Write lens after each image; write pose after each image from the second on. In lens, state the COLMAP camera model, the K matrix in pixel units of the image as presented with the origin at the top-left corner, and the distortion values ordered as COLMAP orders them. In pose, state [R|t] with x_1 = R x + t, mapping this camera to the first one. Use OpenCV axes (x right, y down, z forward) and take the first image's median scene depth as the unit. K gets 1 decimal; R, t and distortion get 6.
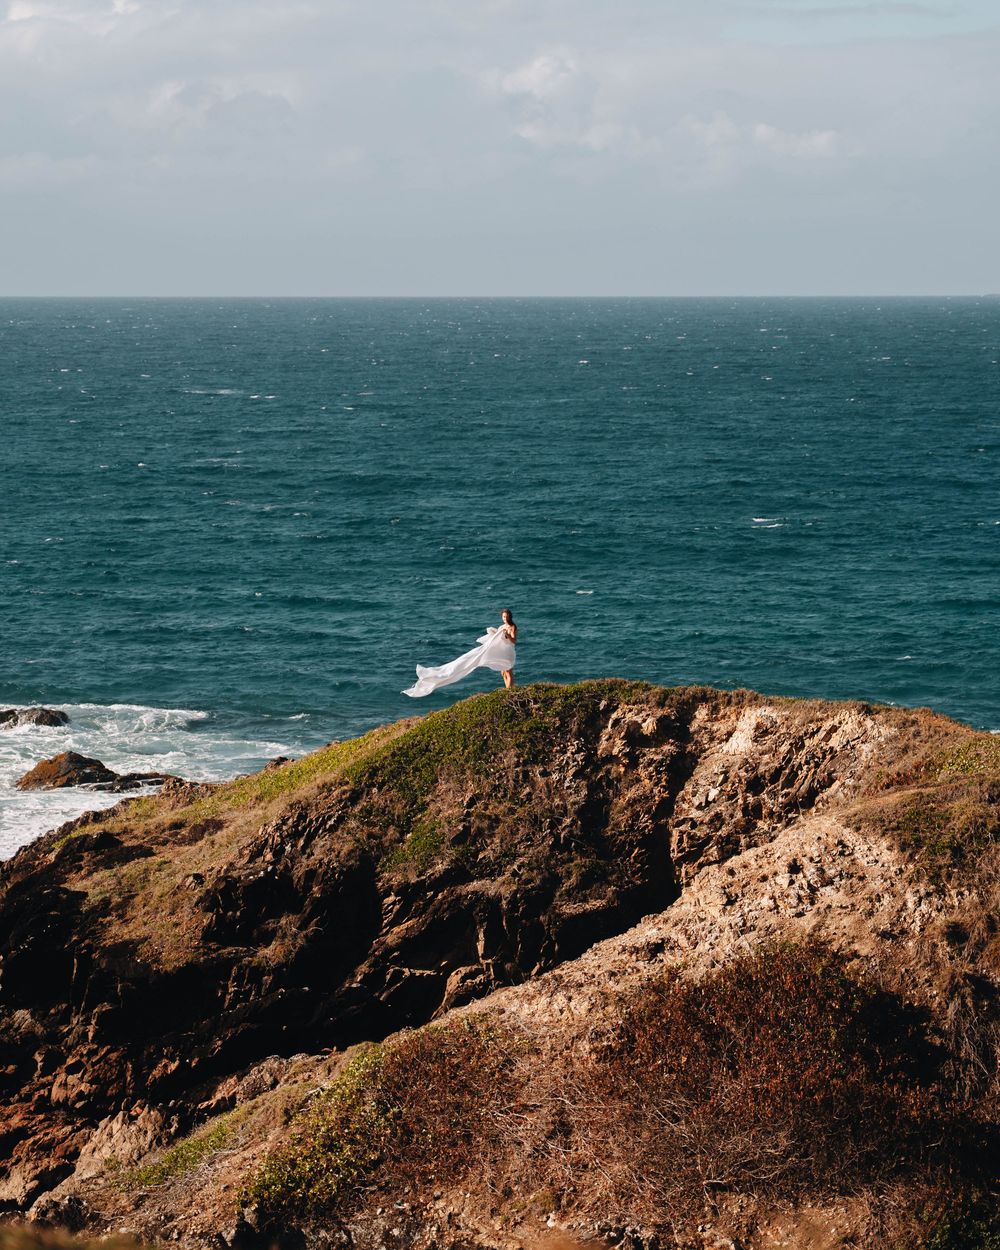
lens RADIAL K [[4603.6, 0, 500.1], [0, 4603.6, 624.5], [0, 0, 1]] dist [0.017174, 0.000000]
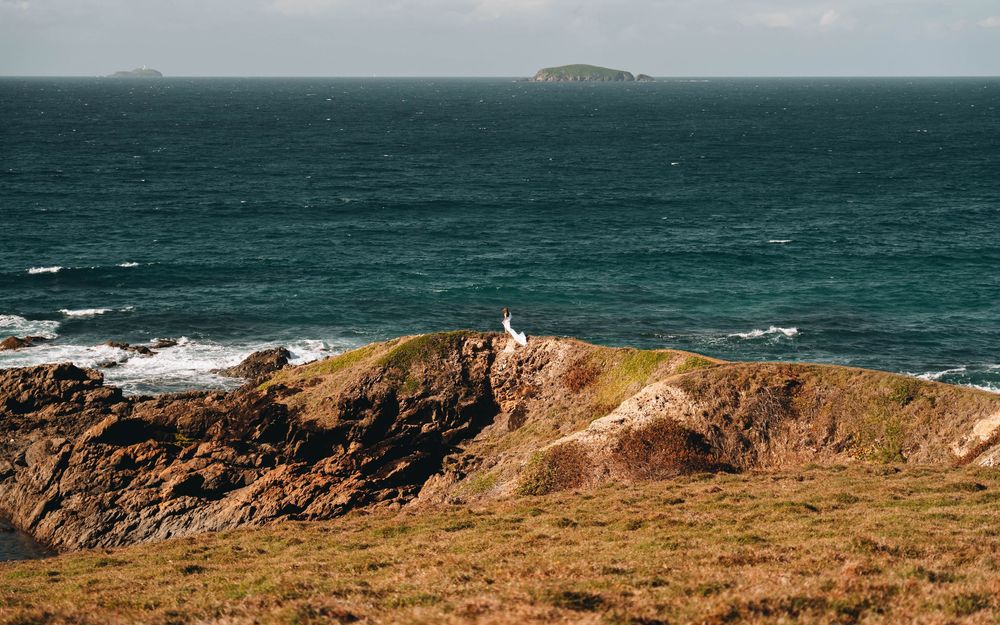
lens RADIAL K [[2114.8, 0, 500.0], [0, 2114.8, 312.7], [0, 0, 1]] dist [0.106129, 0.000000]
pose [[0.961065, -0.032013, 0.274462, -0.356835], [0.021844, 0.998960, 0.040031, -0.058913], [-0.275458, -0.032477, 0.960764, -0.408217]]
